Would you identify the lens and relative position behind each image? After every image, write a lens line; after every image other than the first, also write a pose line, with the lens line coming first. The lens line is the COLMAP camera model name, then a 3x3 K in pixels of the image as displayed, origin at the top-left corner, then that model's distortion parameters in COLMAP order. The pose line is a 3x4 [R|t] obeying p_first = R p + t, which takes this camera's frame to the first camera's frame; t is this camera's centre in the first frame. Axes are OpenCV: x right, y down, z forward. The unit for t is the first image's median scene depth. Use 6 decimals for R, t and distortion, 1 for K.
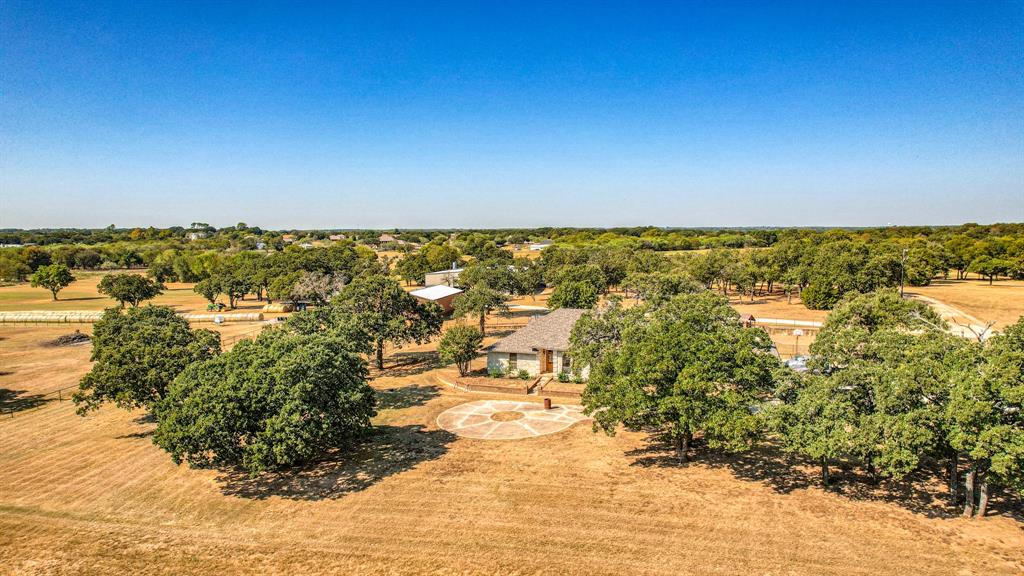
lens RADIAL K [[651.4, 0, 513.1], [0, 651.4, 292.3], [0, 0, 1]] dist [-0.081419, 0.072882]
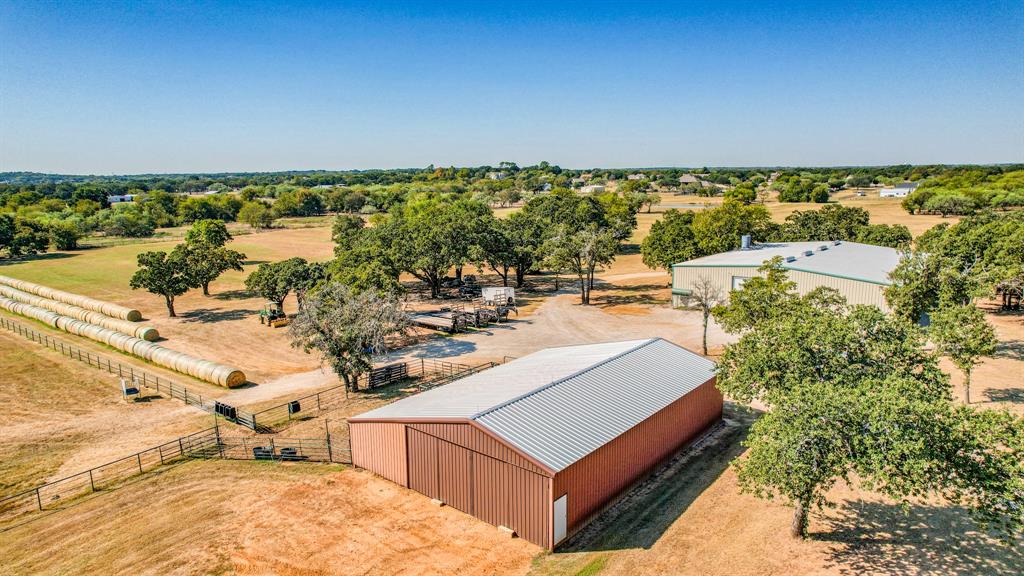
lens RADIAL K [[651.4, 0, 513.1], [0, 651.4, 292.3], [0, 0, 1]] dist [-0.081419, 0.072882]
pose [[0.888100, 0.076390, -0.453258, -0.007605], [-0.033636, 0.994250, 0.101661, -0.018034], [0.458418, -0.075040, 0.885563, 0.179200]]
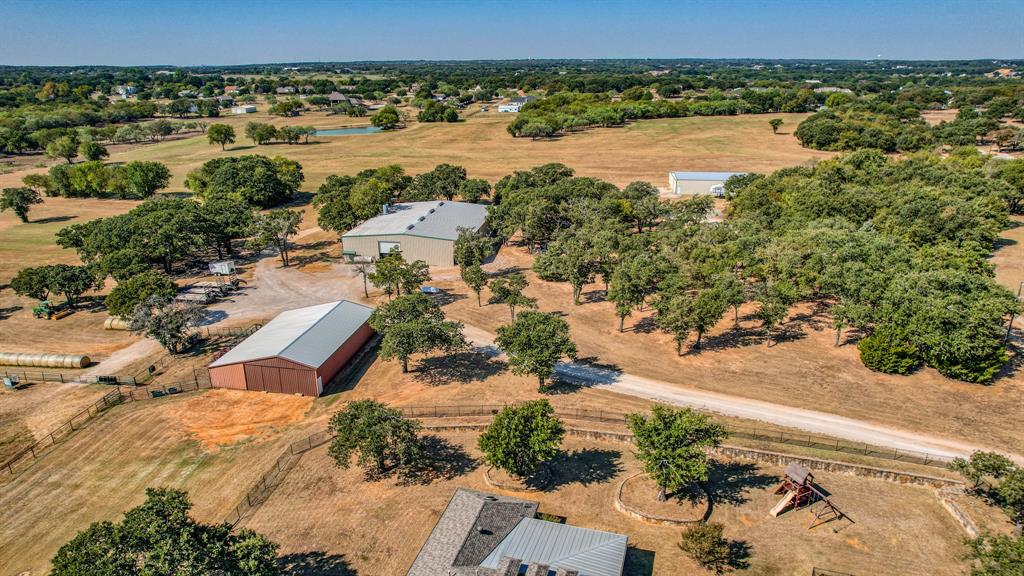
lens RADIAL K [[651.4, 0, 513.1], [0, 651.4, 292.3], [0, 0, 1]] dist [-0.081419, 0.072882]
pose [[0.999243, -0.013847, 0.036364, 0.012339], [0.004351, 0.968441, 0.249206, -0.051933], [-0.038667, -0.248859, 0.967768, 0.084917]]
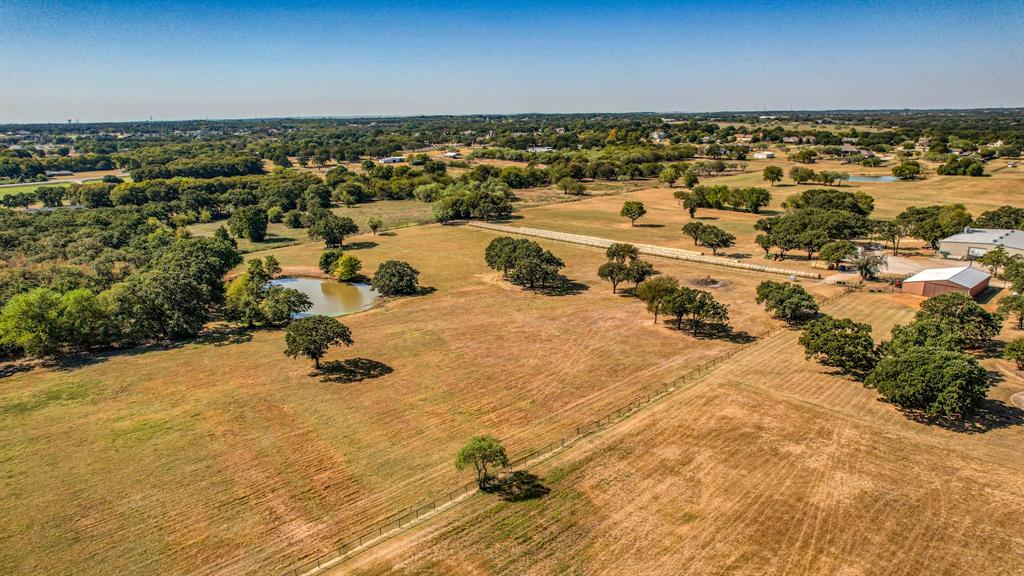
lens RADIAL K [[651.4, 0, 513.1], [0, 651.4, 292.3], [0, 0, 1]] dist [-0.081419, 0.072882]
pose [[0.811929, 0.147119, -0.564914, -0.033506], [-0.041315, 0.979777, 0.195781, -0.045394], [0.582293, -0.135620, 0.801588, -0.139653]]
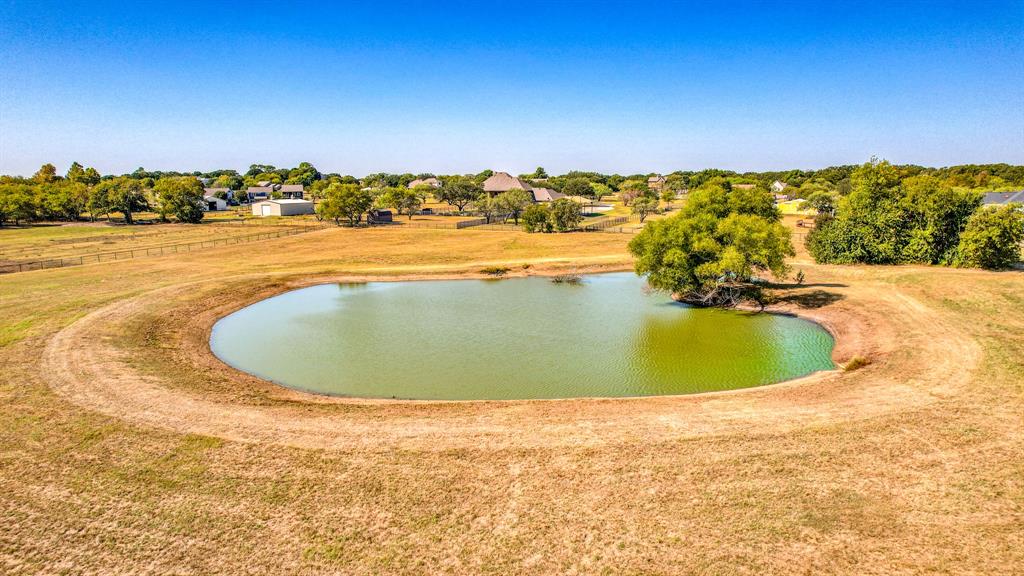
lens RADIAL K [[651.4, 0, 513.1], [0, 651.4, 292.3], [0, 0, 1]] dist [-0.081419, 0.072882]
pose [[0.973485, 0.037811, -0.225603, -0.128661], [-0.021502, 0.997003, 0.074313, -0.060894], [0.227737, -0.067491, 0.971381, 0.789428]]
